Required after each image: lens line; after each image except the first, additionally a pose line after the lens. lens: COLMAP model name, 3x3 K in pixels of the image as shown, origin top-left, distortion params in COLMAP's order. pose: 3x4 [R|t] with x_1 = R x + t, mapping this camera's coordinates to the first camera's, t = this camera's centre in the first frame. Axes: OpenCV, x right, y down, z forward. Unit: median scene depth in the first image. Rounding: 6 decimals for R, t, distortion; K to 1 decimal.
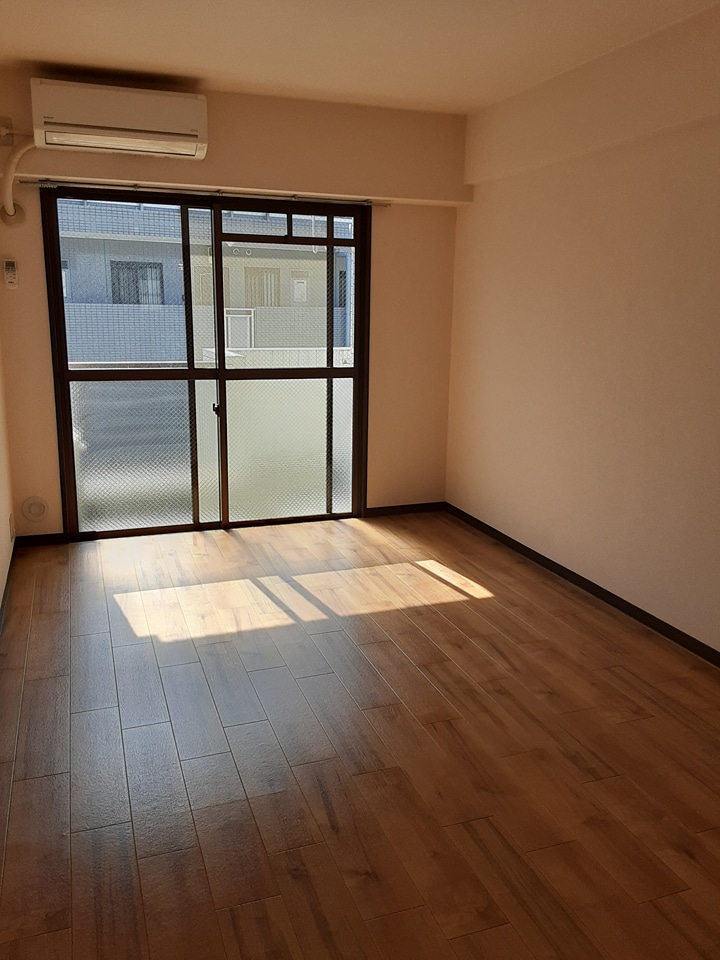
lens RADIAL K [[782.2, 0, 354.5], [0, 782.2, 459.5], [0, 0, 1]] dist [0.135183, -0.200605]
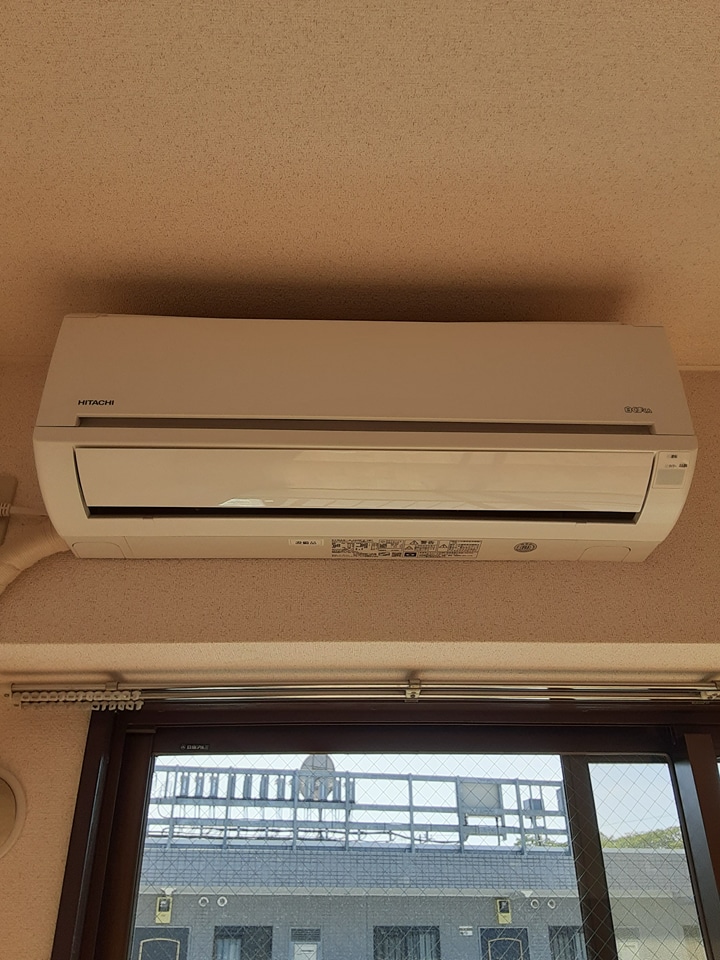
lens RADIAL K [[782.2, 0, 354.5], [0, 782.2, 459.5], [0, 0, 1]] dist [0.135183, -0.200605]
pose [[0.949987, -0.183396, -0.252764, -0.191733], [-0.042659, 0.725598, -0.686795, -0.190235], [0.309361, 0.663230, 0.681485, 0.689214]]
